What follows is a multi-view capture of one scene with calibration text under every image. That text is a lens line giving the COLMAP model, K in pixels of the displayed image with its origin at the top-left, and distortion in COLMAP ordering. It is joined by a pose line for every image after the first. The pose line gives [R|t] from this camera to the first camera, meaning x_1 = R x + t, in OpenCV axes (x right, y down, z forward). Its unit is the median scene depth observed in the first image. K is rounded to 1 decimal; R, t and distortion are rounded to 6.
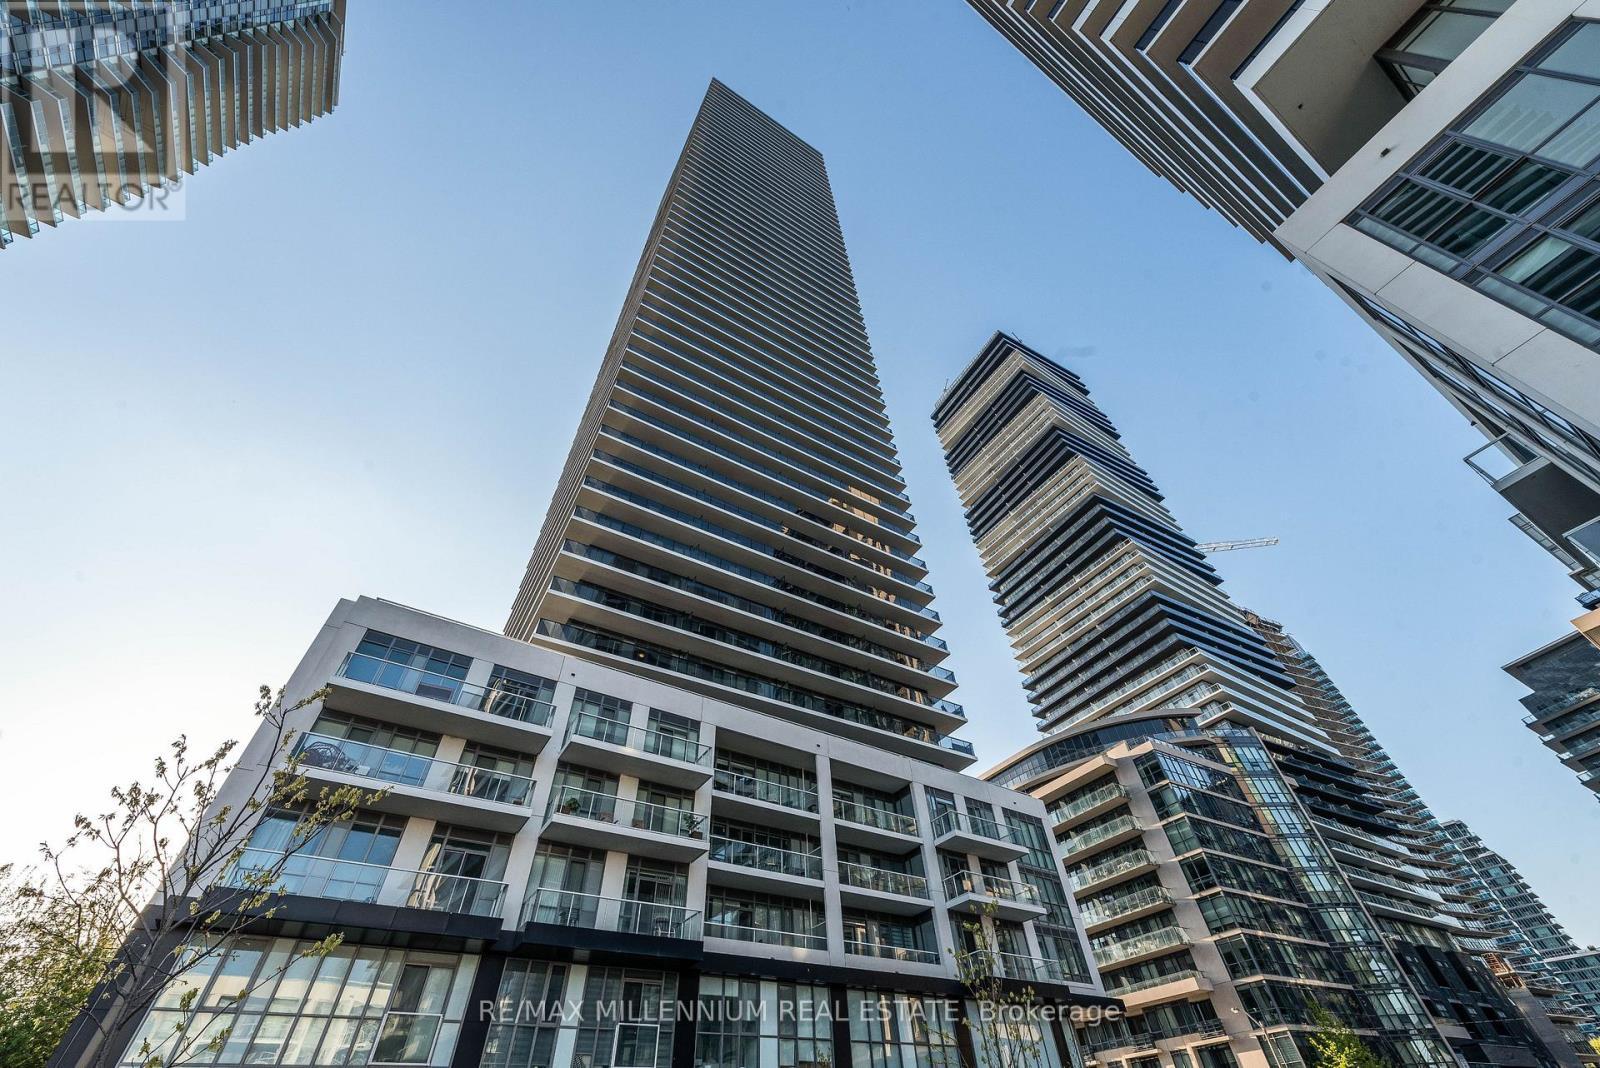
lens RADIAL K [[619.9, 0, 817.5], [0, 619.9, 539.0], [0, 0, 1]] dist [0.008630, -0.000098]
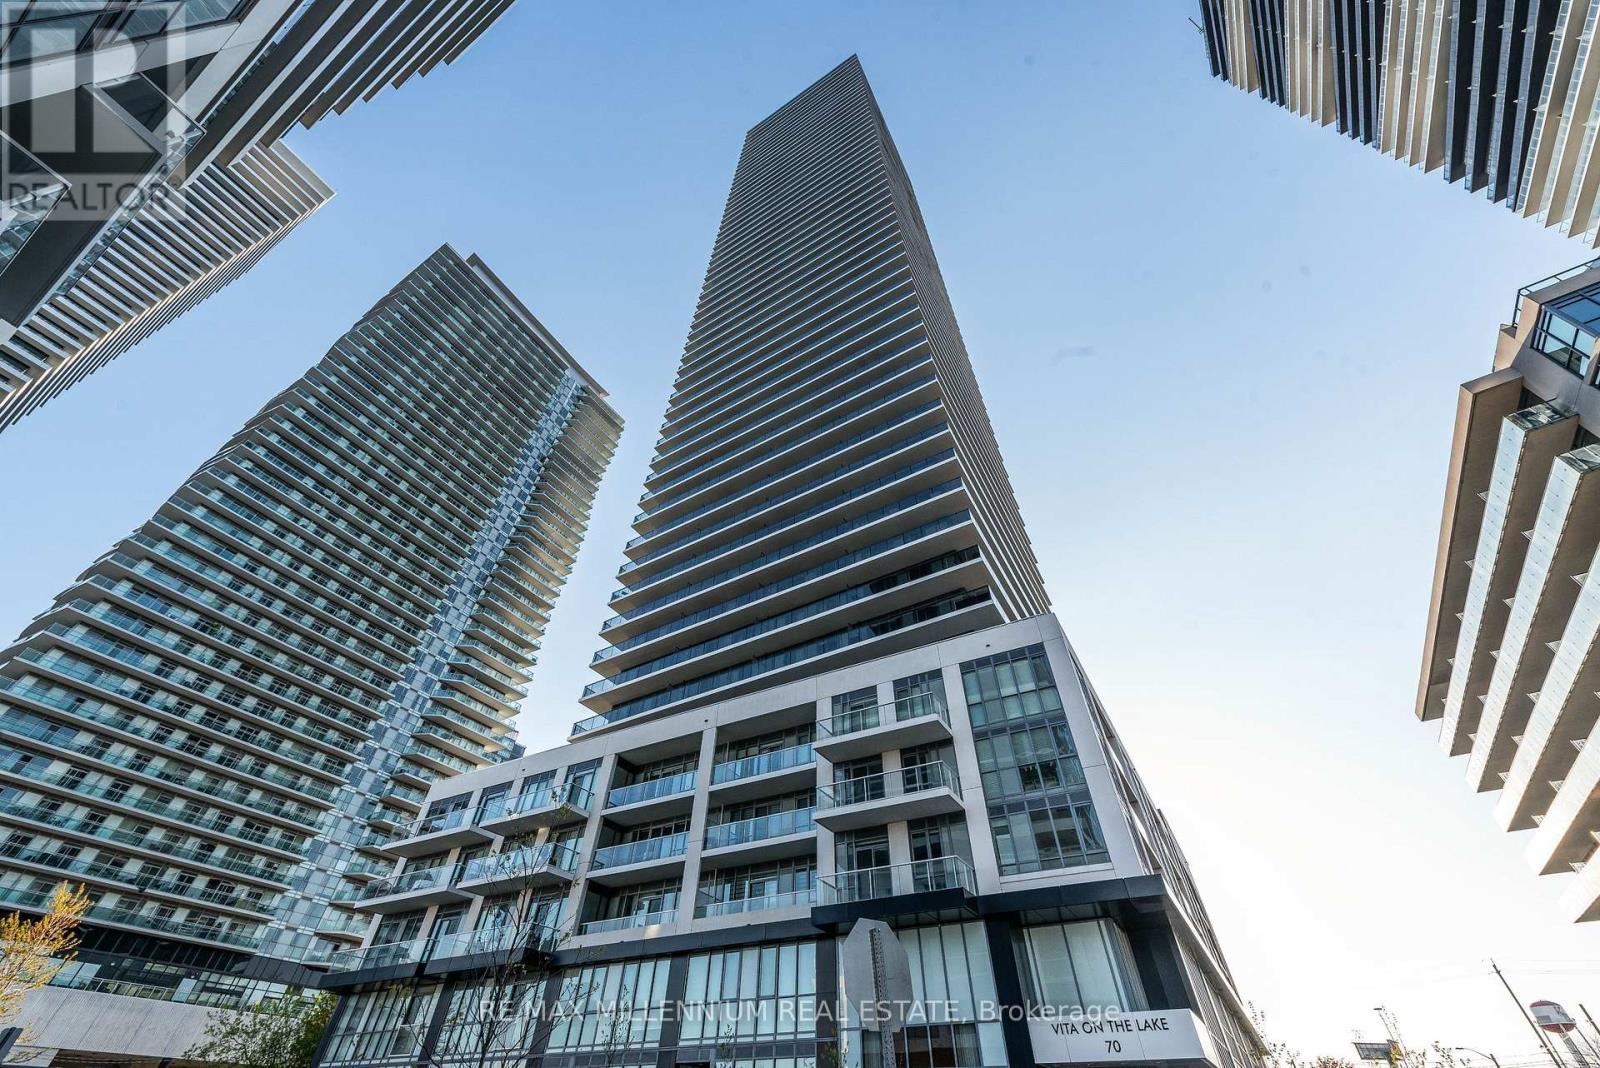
lens RADIAL K [[619.9, 0, 817.5], [0, 619.9, 539.0], [0, 0, 1]] dist [0.008630, -0.000098]
pose [[0.467035, -0.575540, -0.671291, 0.944971], [0.617231, 0.755810, -0.218579, 0.448836], [0.633170, -0.312258, 0.708231, 0.502080]]
